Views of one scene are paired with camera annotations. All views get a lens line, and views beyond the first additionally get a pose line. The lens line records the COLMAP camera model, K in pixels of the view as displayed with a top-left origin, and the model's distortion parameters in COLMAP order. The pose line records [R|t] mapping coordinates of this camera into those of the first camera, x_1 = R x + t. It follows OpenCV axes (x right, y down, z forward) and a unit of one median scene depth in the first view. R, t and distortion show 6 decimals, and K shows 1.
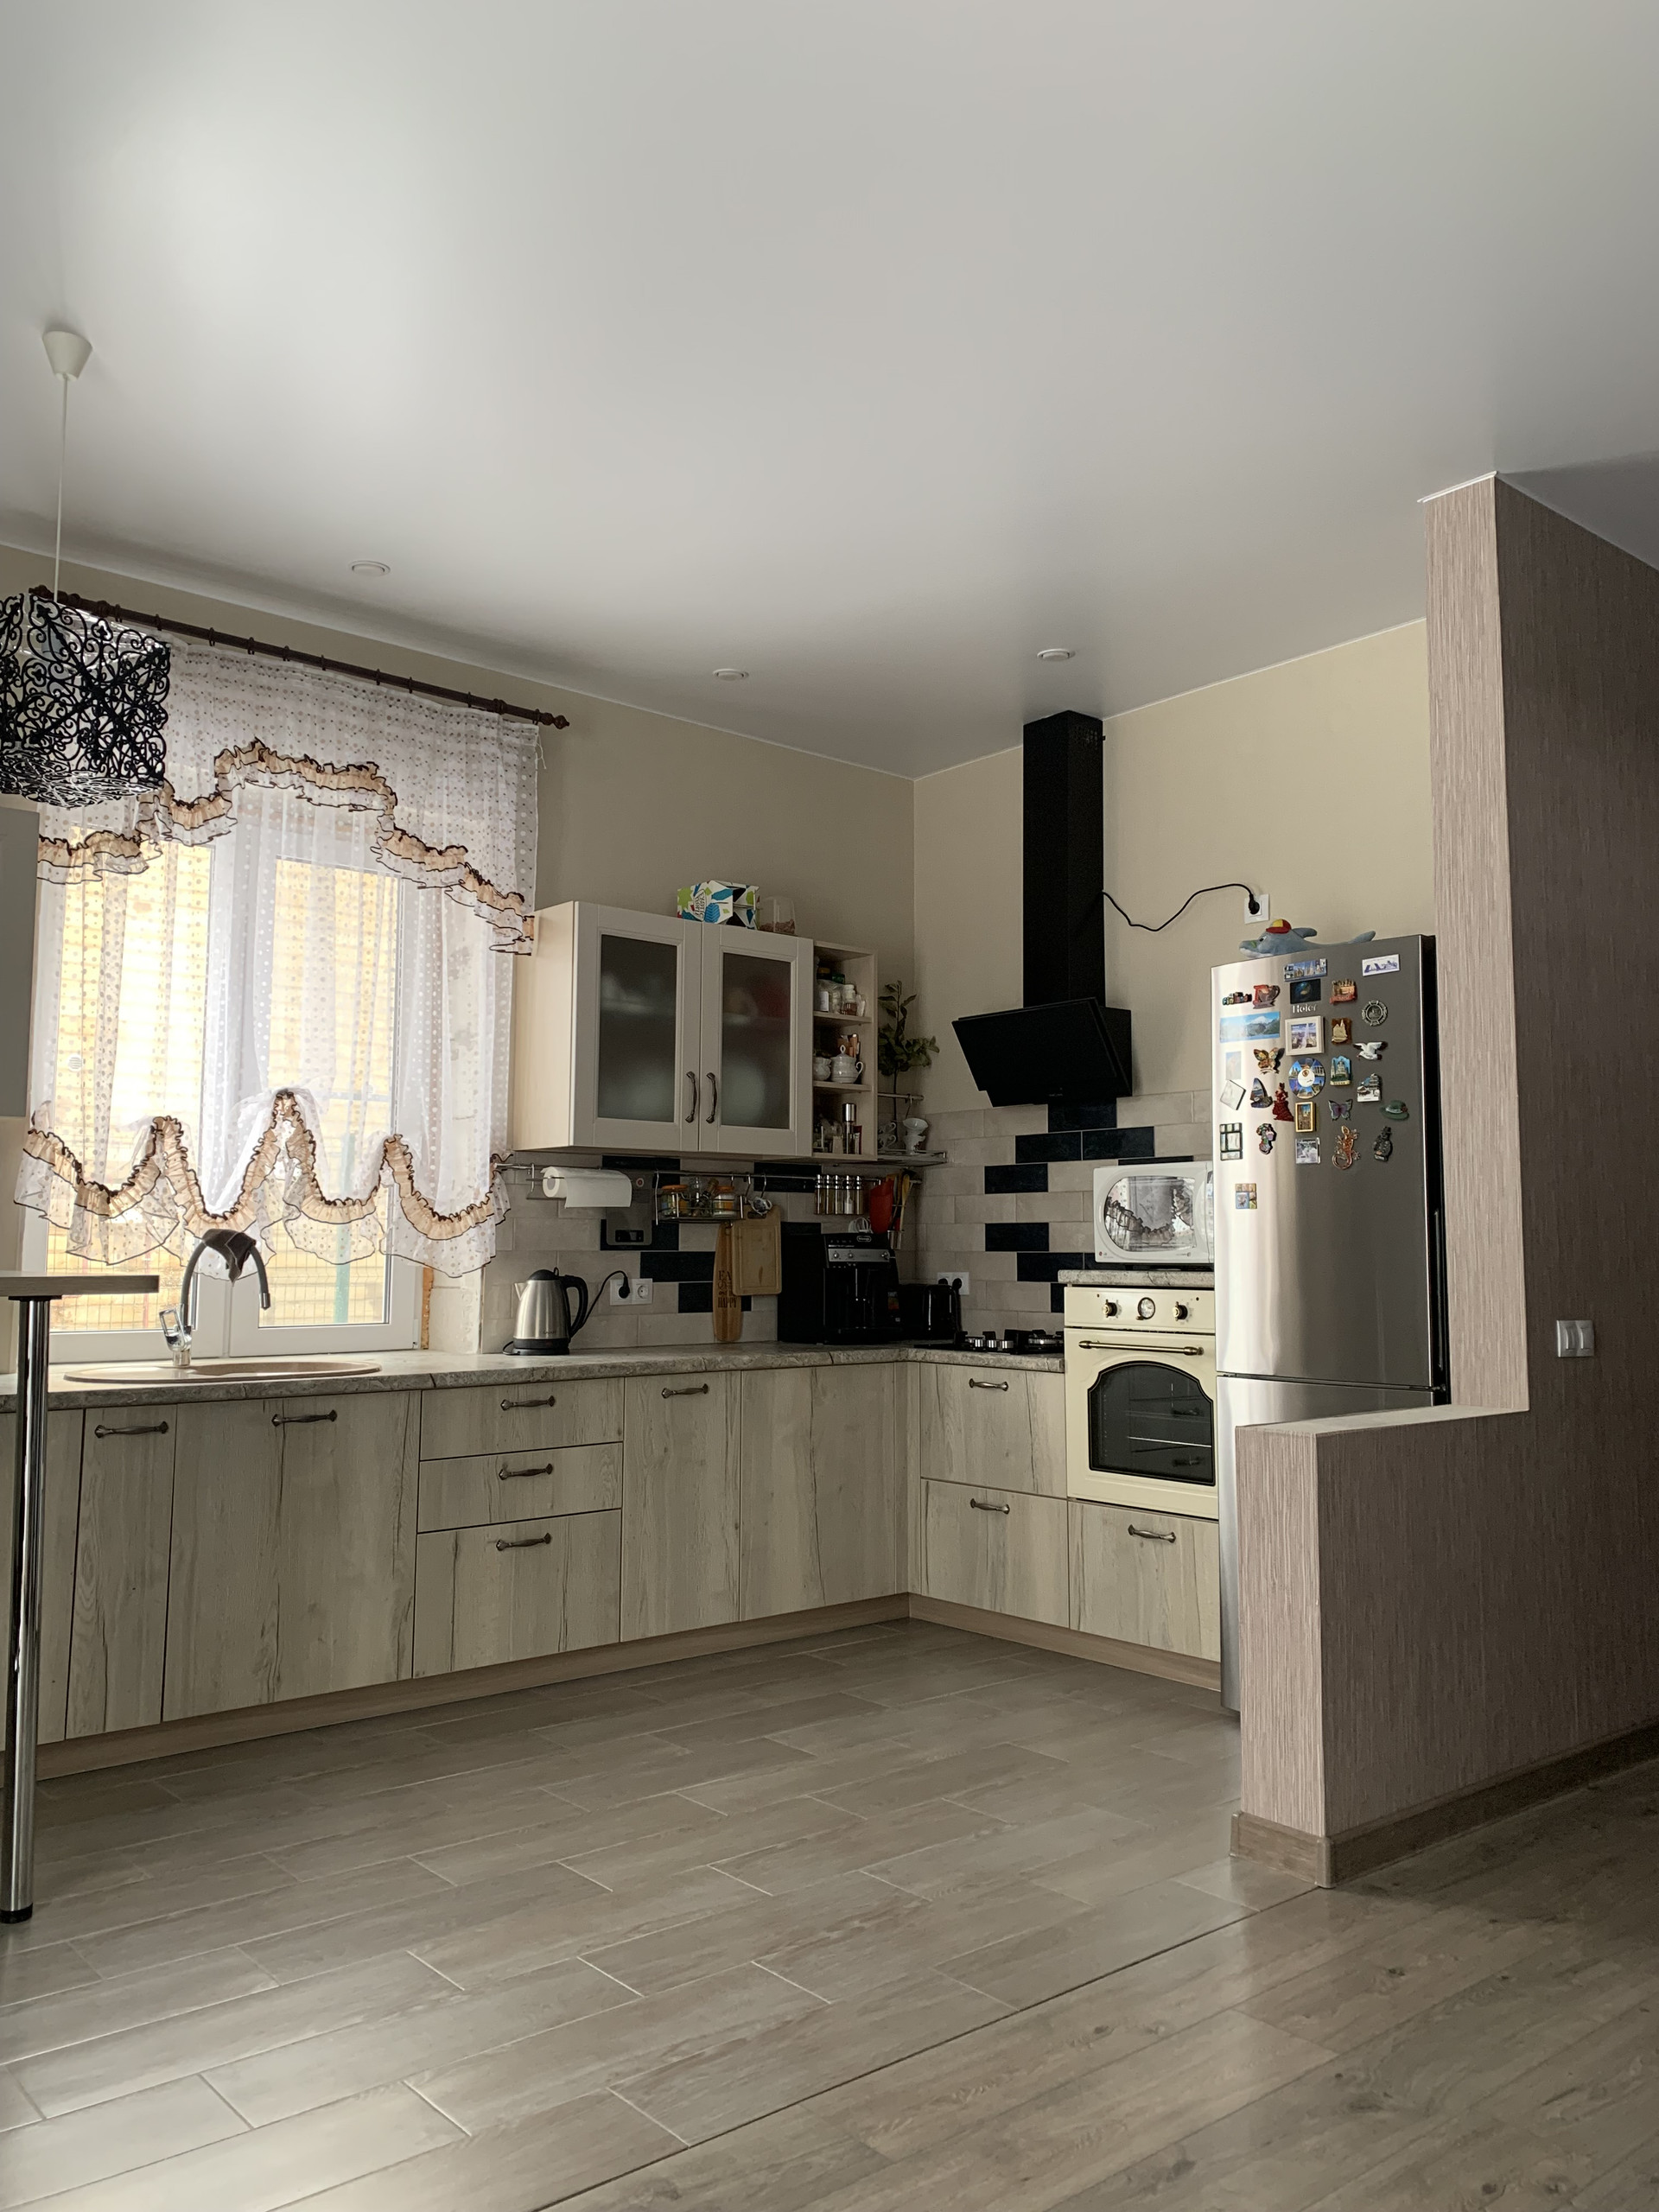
lens RADIAL K [[1695.4, 0, 838.0], [0, 1695.4, 1083.8], [0, 0, 1]] dist [0.039502, -0.039962]
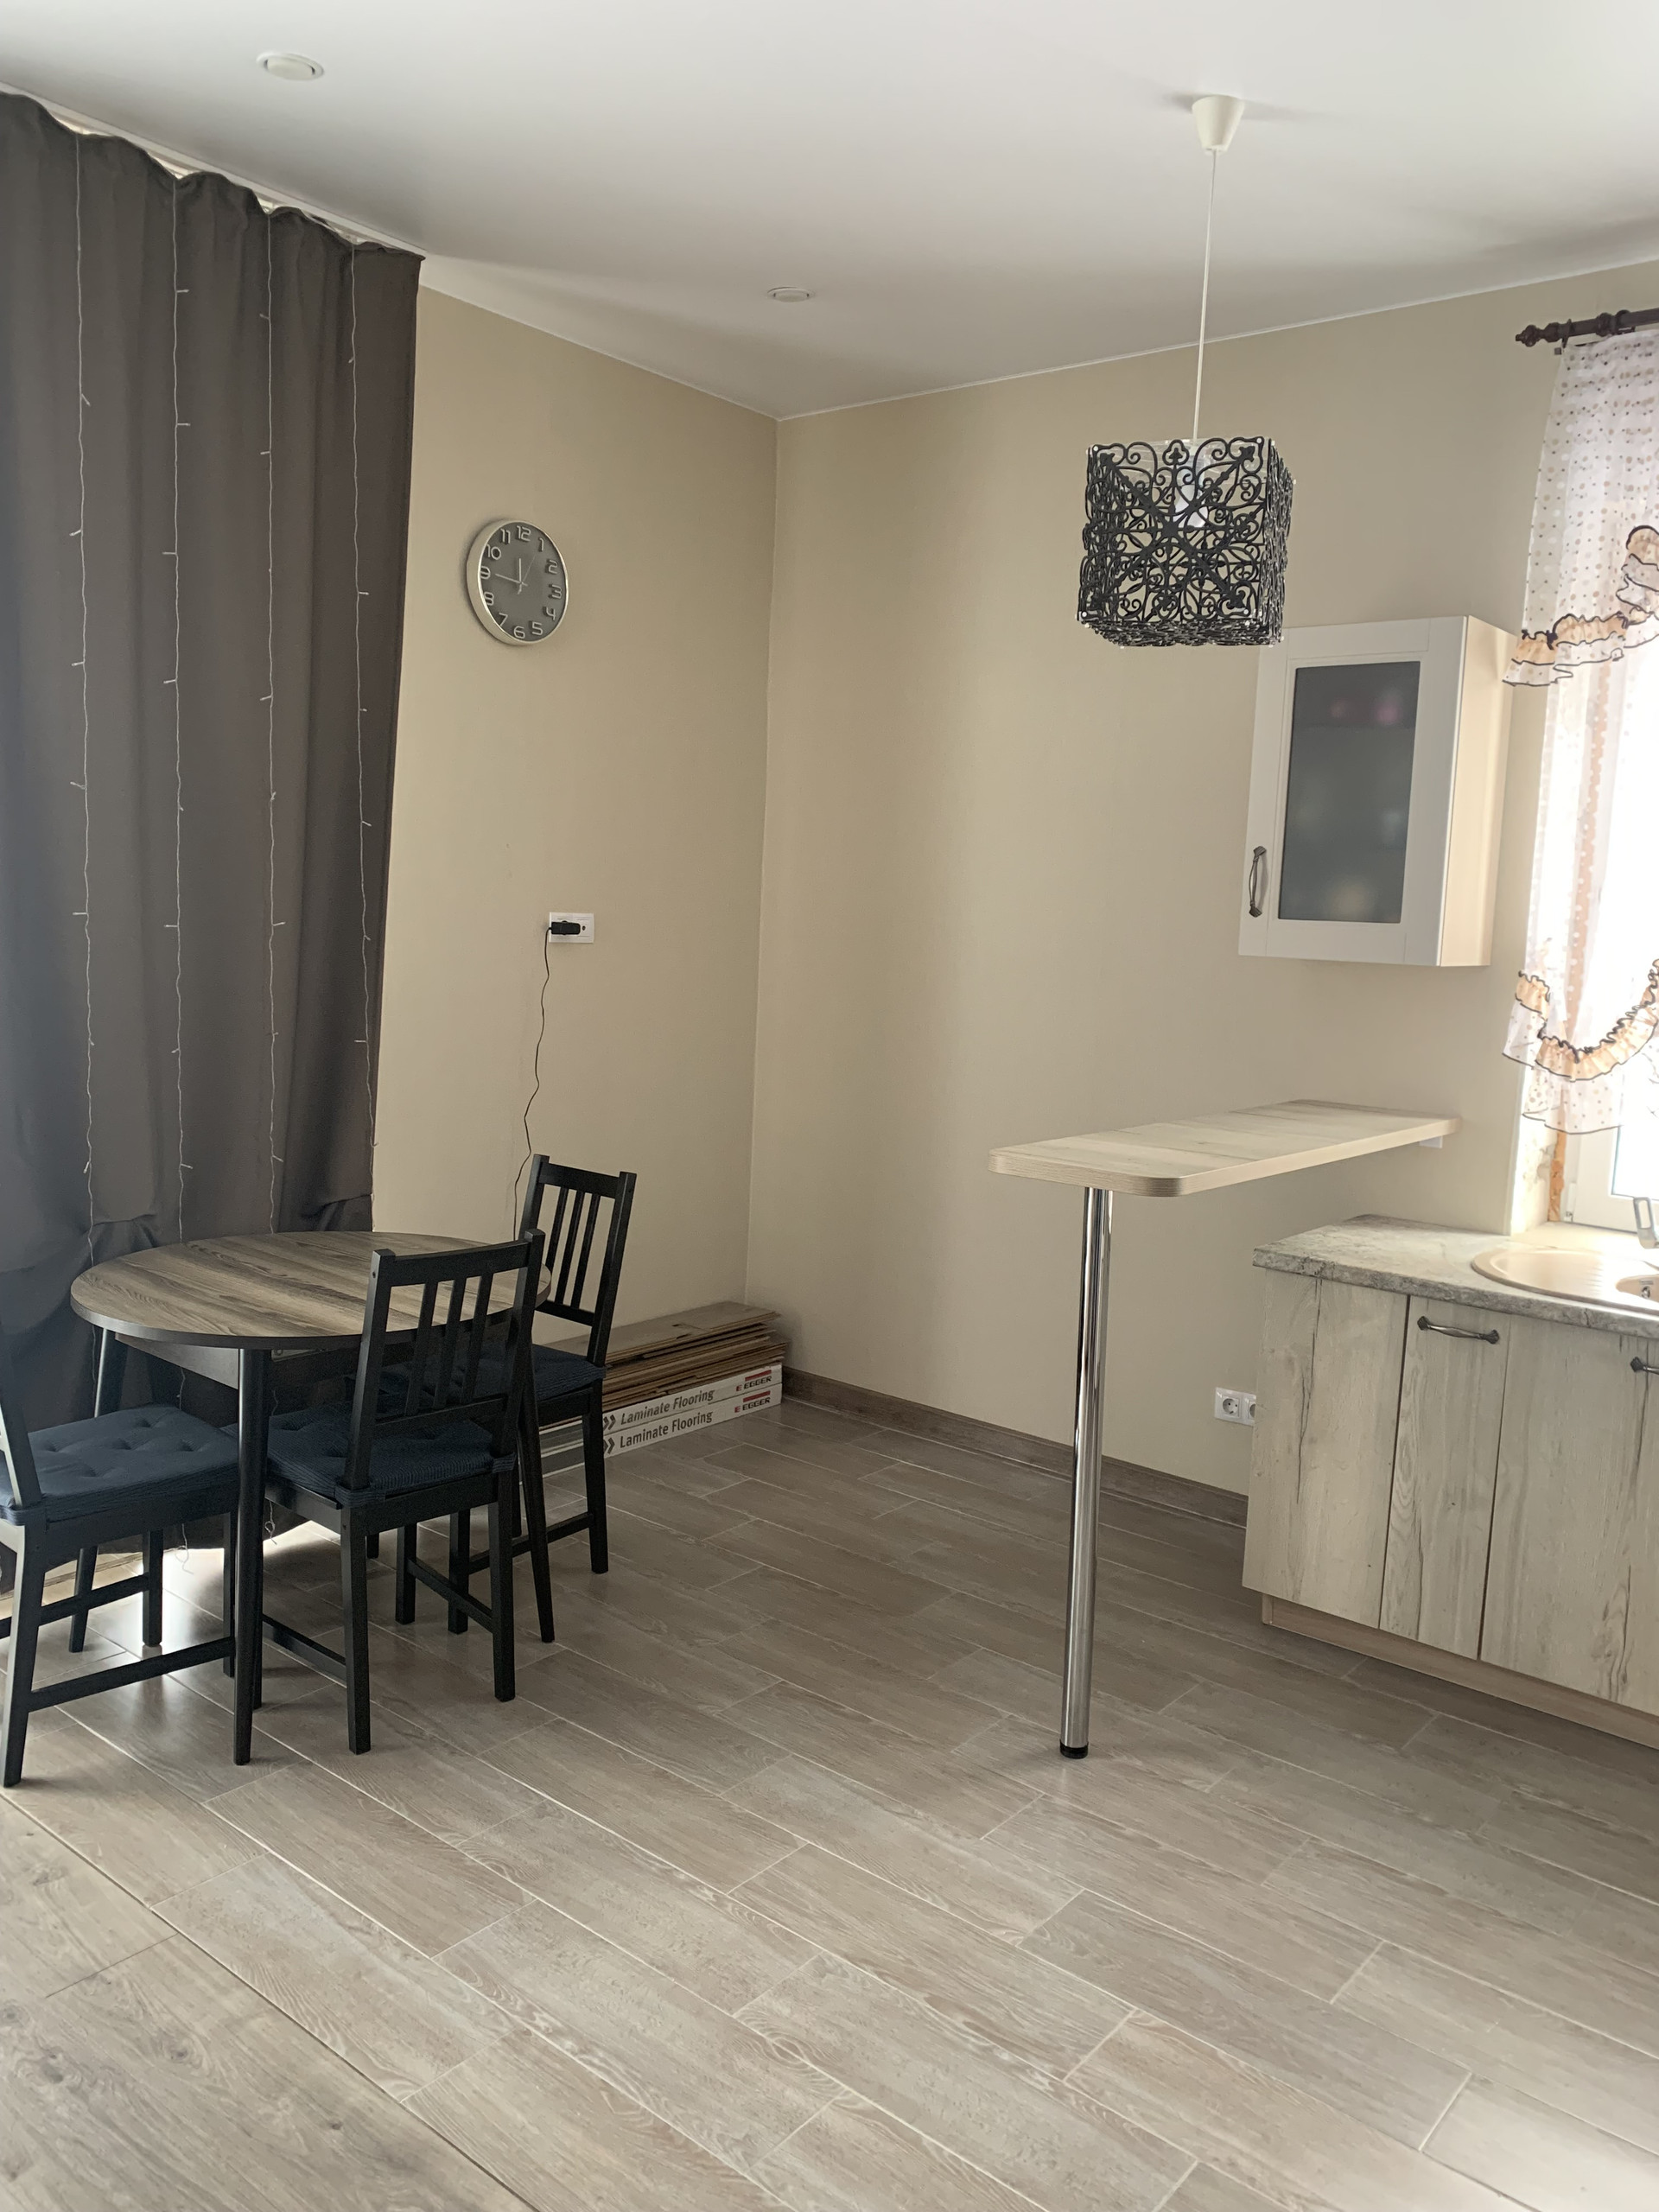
lens RADIAL K [[1695.4, 0, 847.0], [0, 1695.4, 1084.5], [0, 0, 1]] dist [0.039502, -0.039962]
pose [[0.187401, 0.114607, -0.975575, 0.334735], [0.054336, 0.990440, 0.126791, -0.046616], [0.980780, -0.076770, 0.179382, 0.488533]]
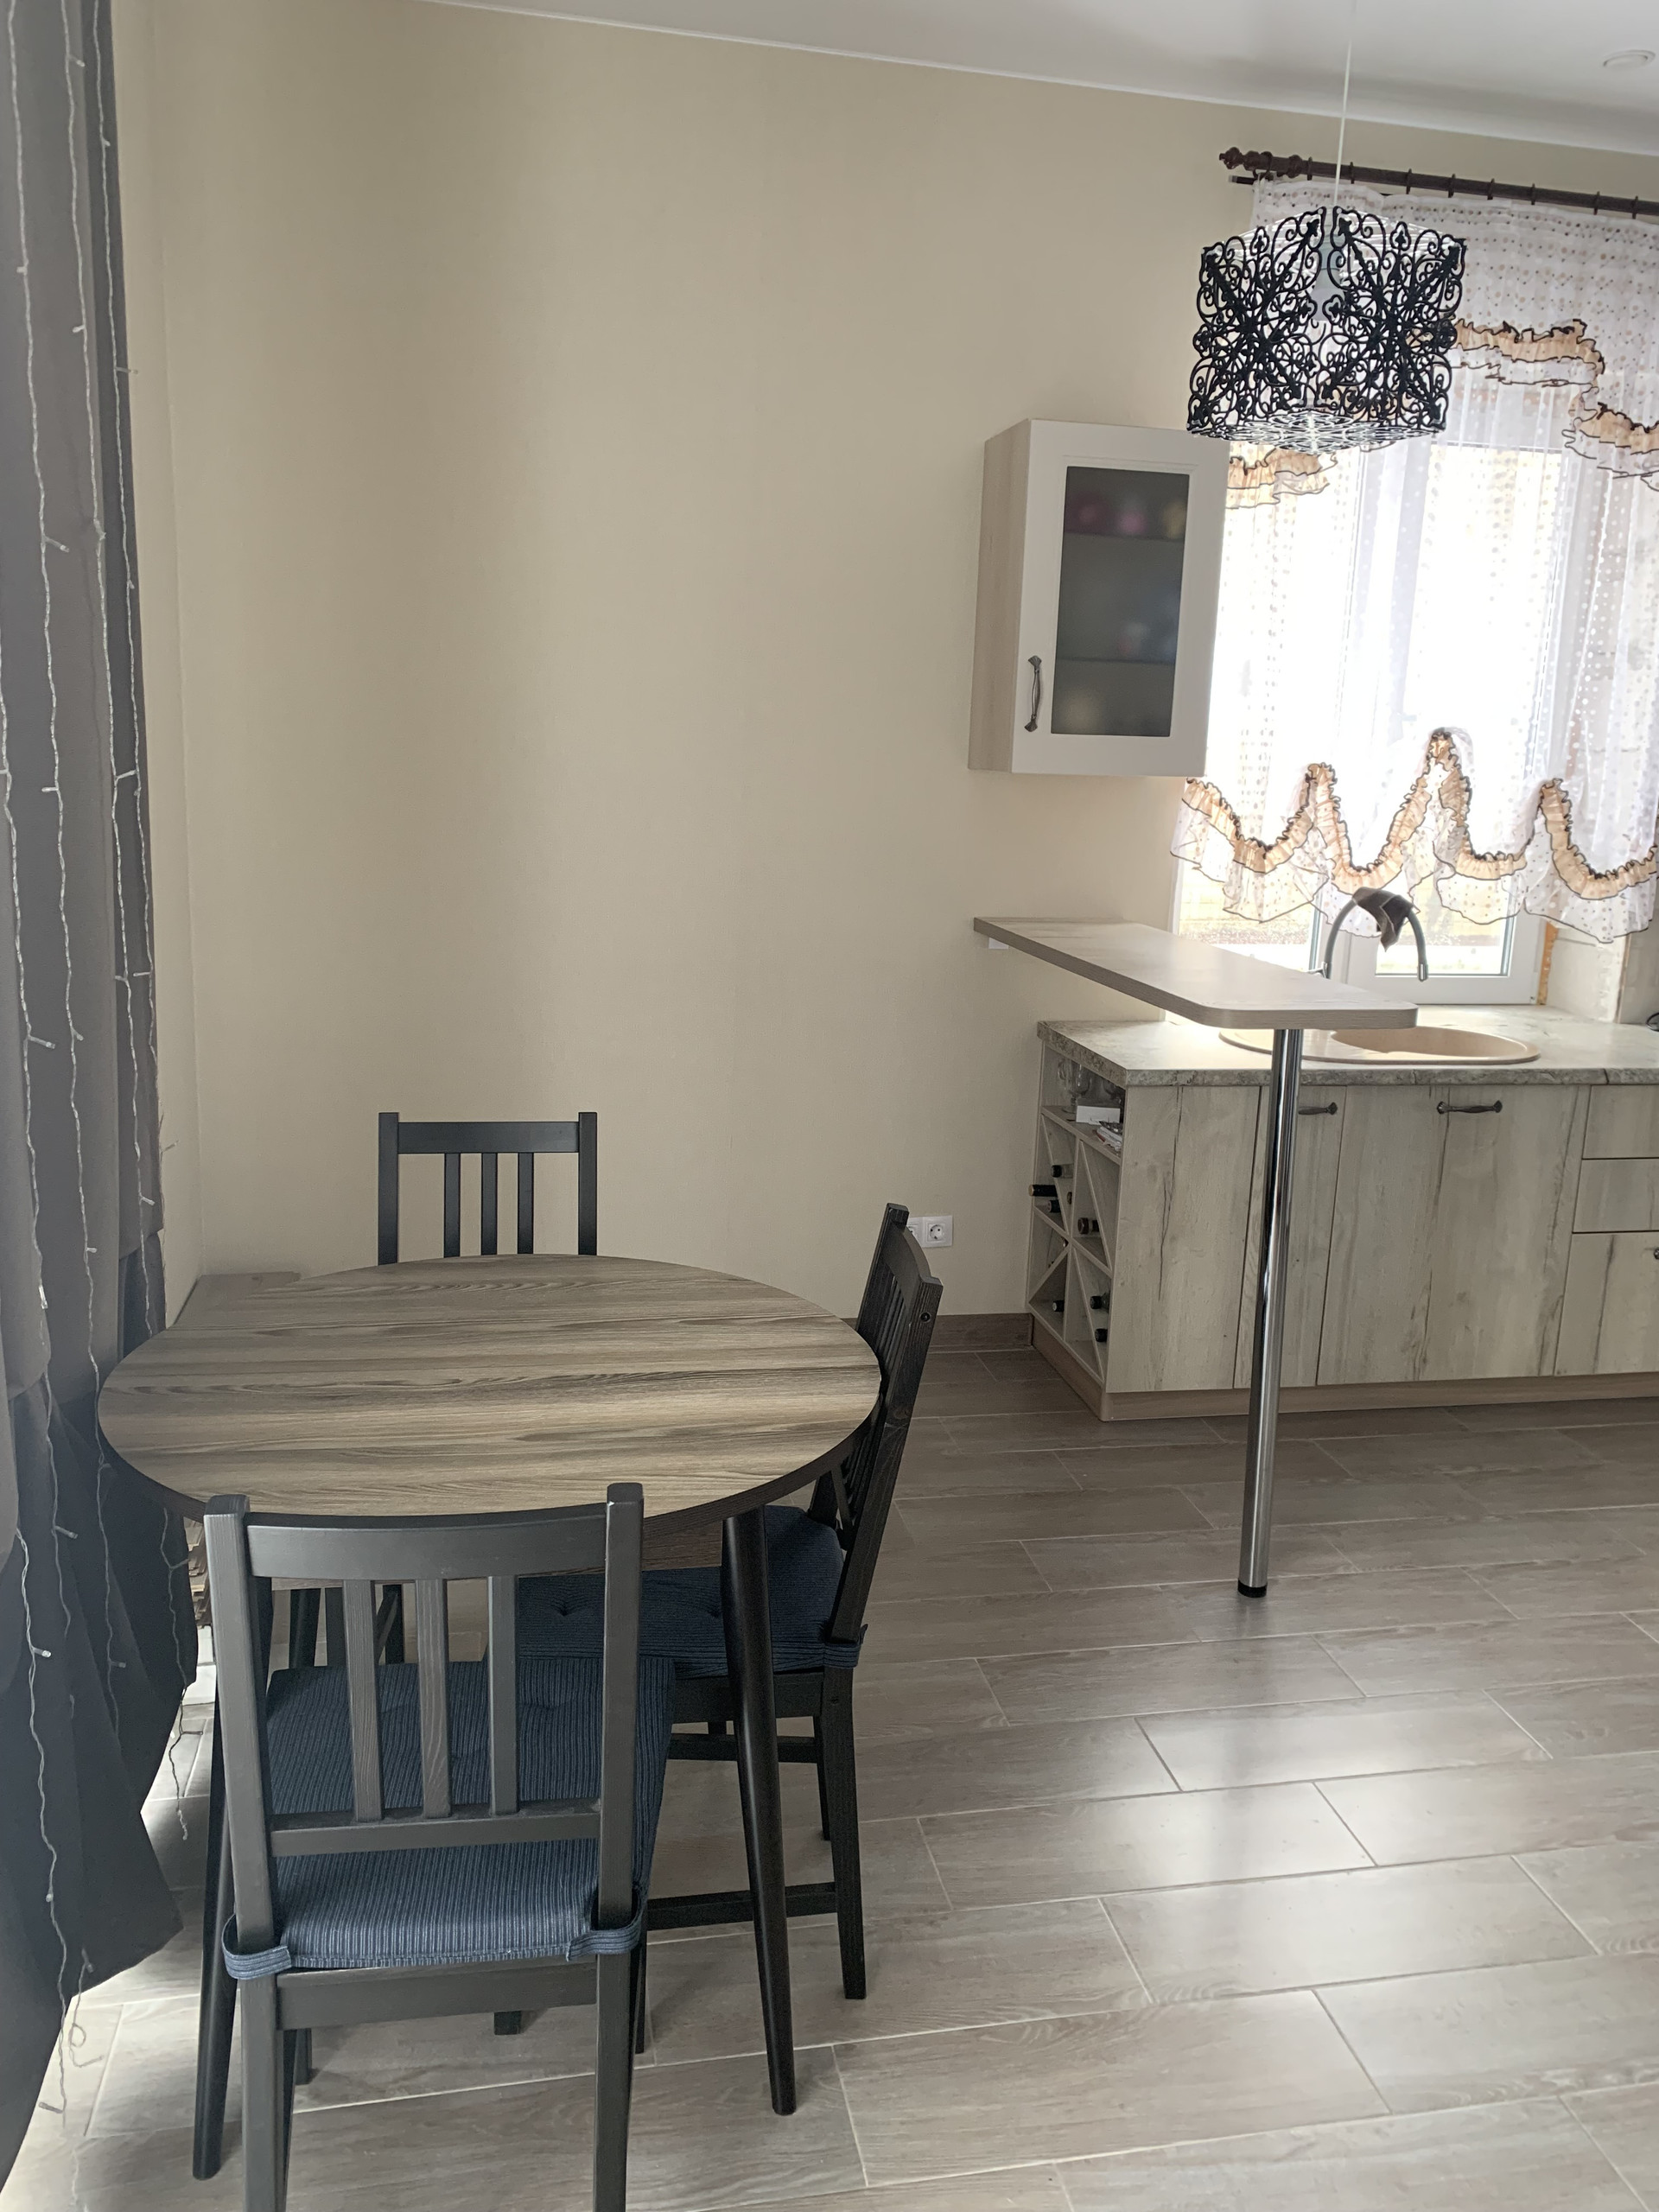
lens RADIAL K [[1695.4, 0, 844.1], [0, 1695.4, 1087.1], [0, 0, 1]] dist [0.039502, -0.039962]
pose [[0.876844, 0.127169, -0.463651, -0.173896], [0.011602, 0.958506, 0.284837, -0.082592], [0.480634, -0.255137, 0.838985, 0.047528]]
